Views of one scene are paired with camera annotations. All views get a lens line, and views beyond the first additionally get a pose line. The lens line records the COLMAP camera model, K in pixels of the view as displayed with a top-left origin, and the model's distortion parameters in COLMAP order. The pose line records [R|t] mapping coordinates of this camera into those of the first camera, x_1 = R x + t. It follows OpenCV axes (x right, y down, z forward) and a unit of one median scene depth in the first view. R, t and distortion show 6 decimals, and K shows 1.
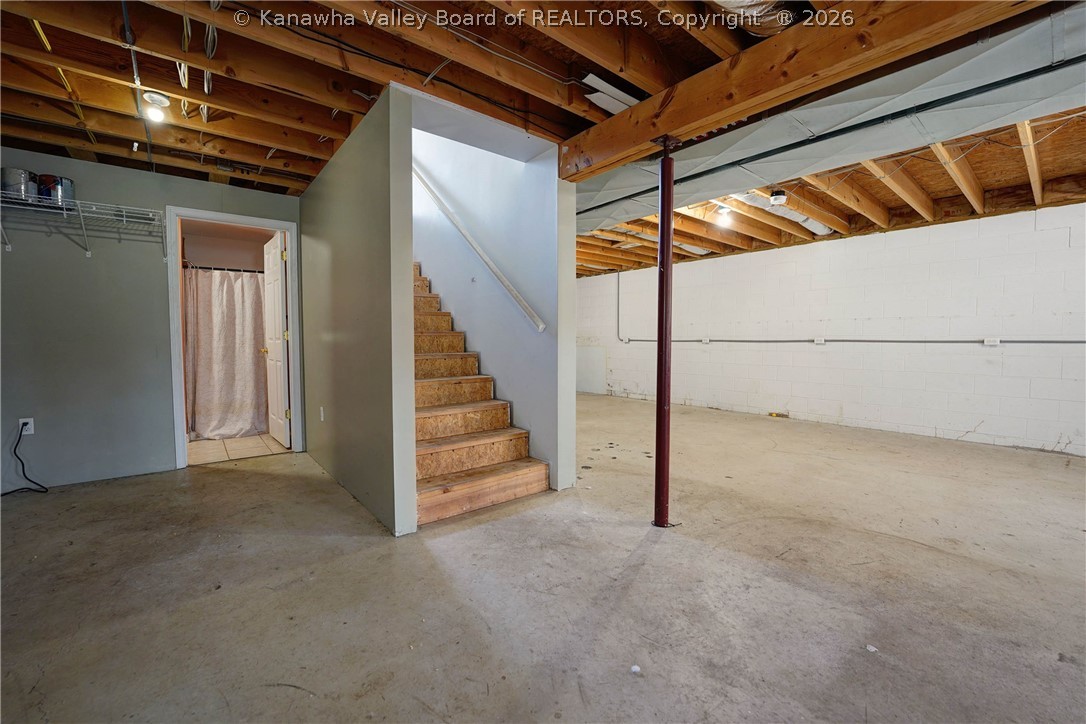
lens RADIAL K [[449.7, 0, 543.0], [0, 449.7, 362.0], [0, 0, 1]] dist [-0.017708, 0.000274]
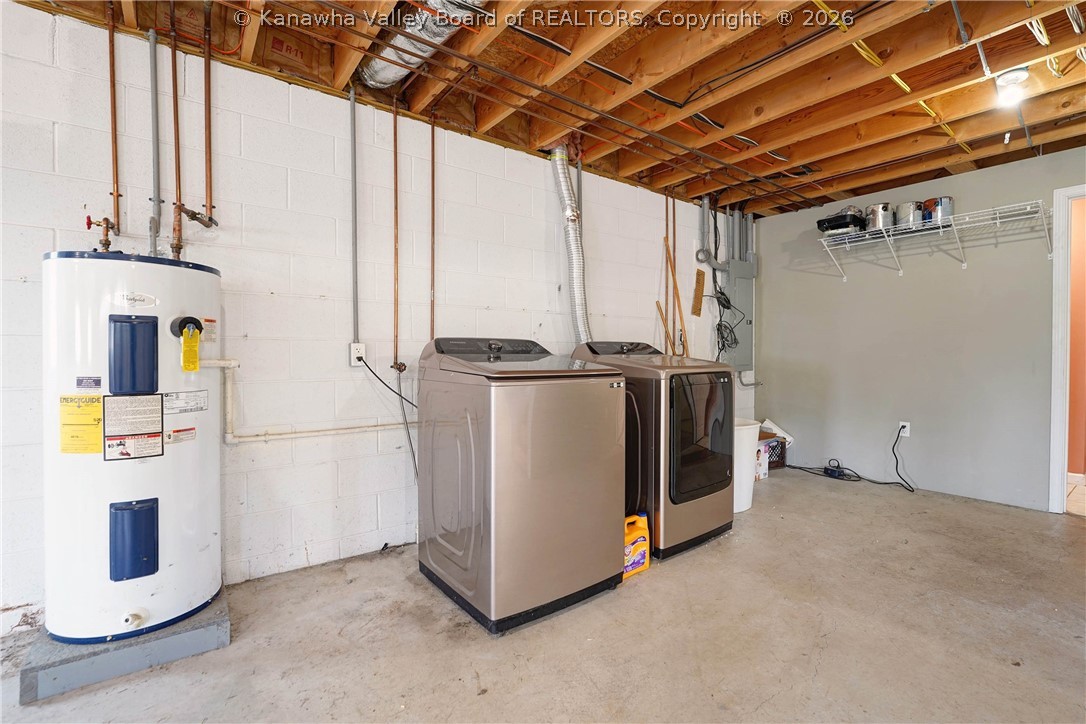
lens RADIAL K [[495.1, 0, 543.0], [0, 495.1, 362.0], [0, 0, 1]] dist [-0.002361, -0.000803]
pose [[-0.040598, 0.020335, -0.998969, 0.130043], [-0.048988, 0.998550, 0.022317, -0.008323], [0.997974, 0.049844, -0.039543, 0.118346]]
